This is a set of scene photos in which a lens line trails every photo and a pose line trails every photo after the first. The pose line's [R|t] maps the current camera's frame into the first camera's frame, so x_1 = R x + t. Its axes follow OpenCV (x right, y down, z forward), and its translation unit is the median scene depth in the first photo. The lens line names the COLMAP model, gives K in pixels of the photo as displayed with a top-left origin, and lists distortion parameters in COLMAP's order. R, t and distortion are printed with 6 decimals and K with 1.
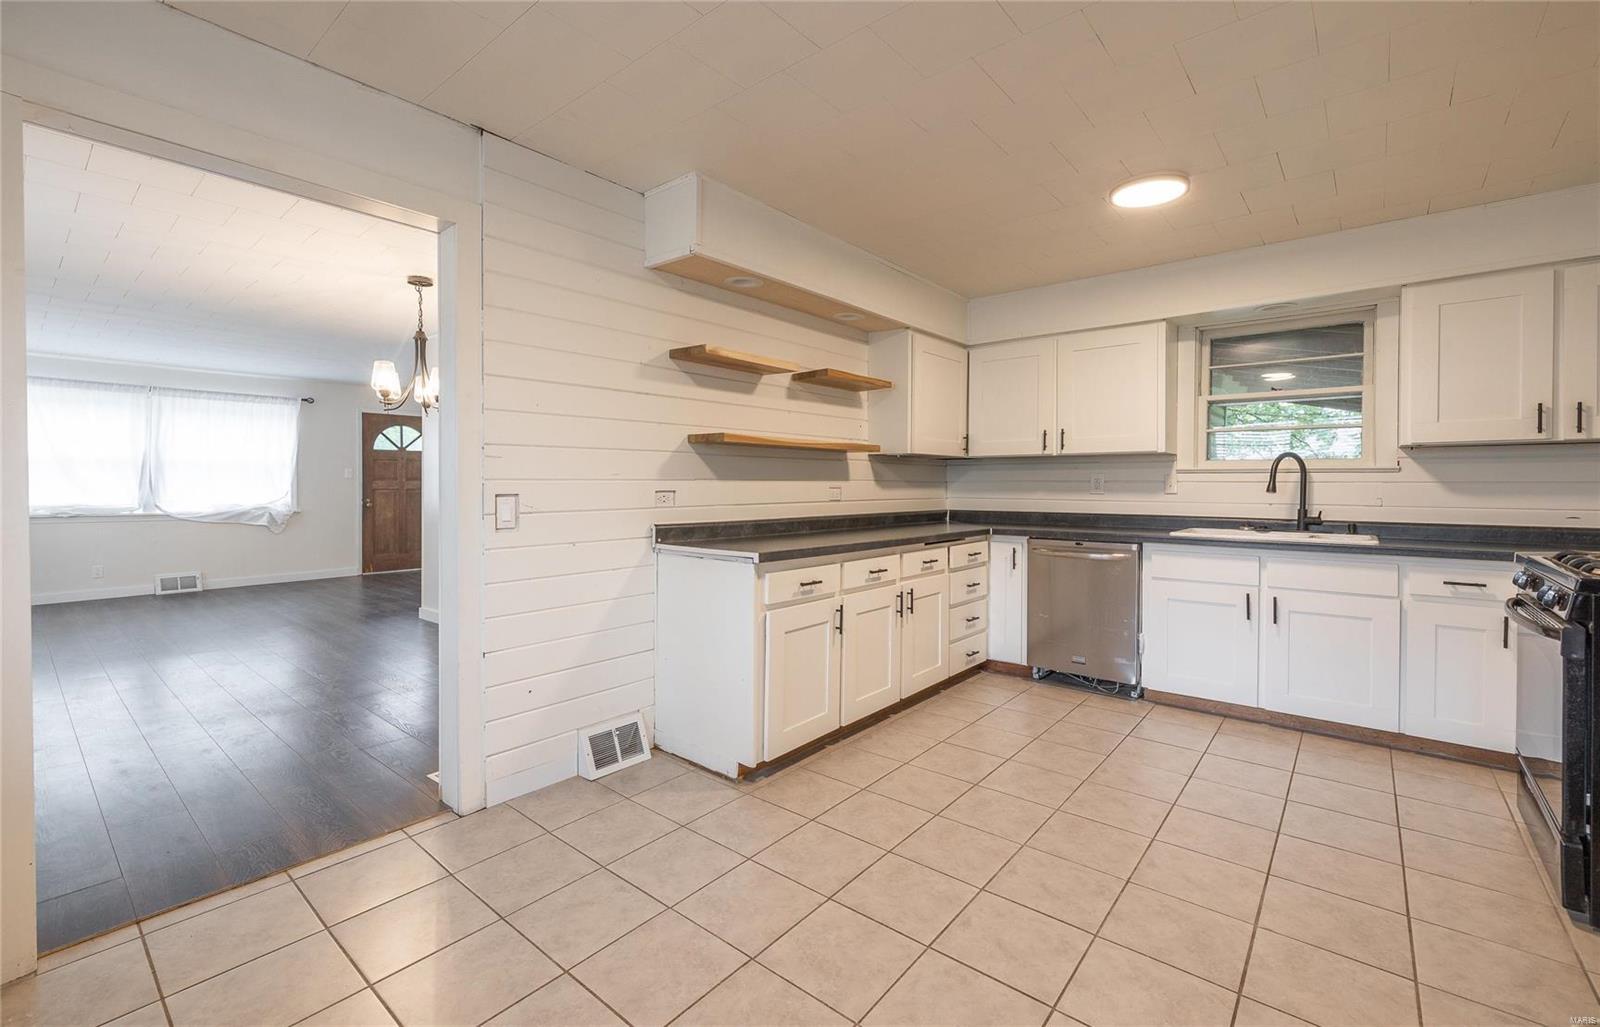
lens RADIAL K [[672.4, 0, 801.0], [0, 672.4, 495.8], [0, 0, 1]] dist [0.000136, 0.000017]
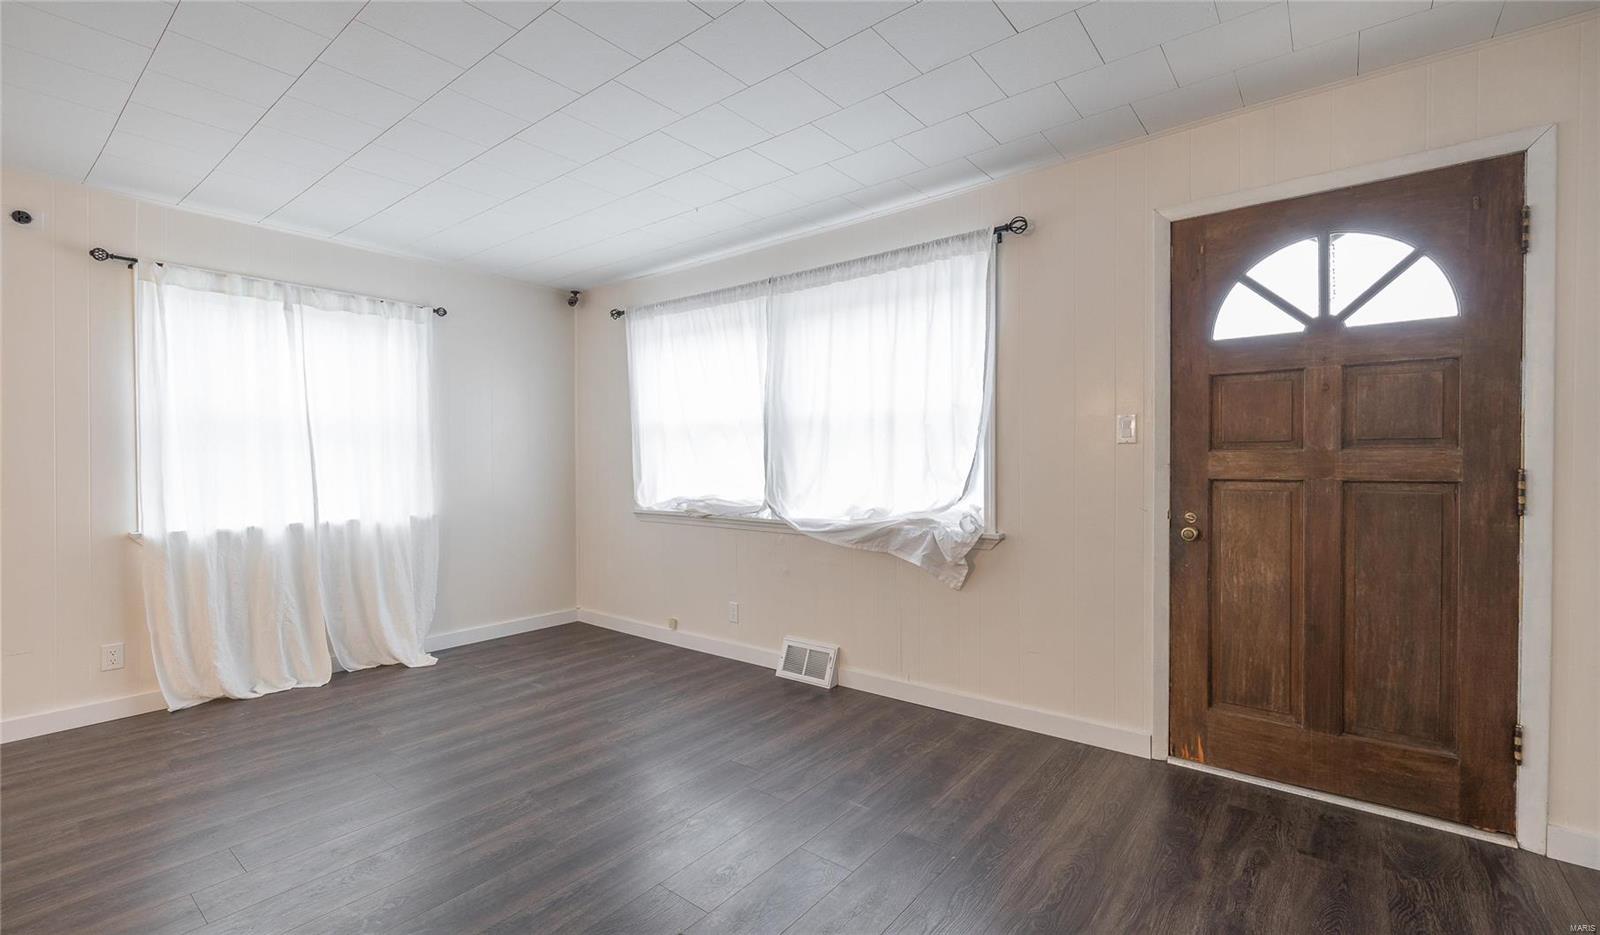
lens RADIAL K [[676.3, 0, 808.3], [0, 676.3, 468.4], [0, 0, 1]] dist [0.001092, 0.000148]
pose [[0.035613, 0.015511, -0.999245, -0.387577], [-0.006369, 0.999863, 0.015293, -0.019760], [0.999345, 0.005820, 0.035707, 0.900461]]
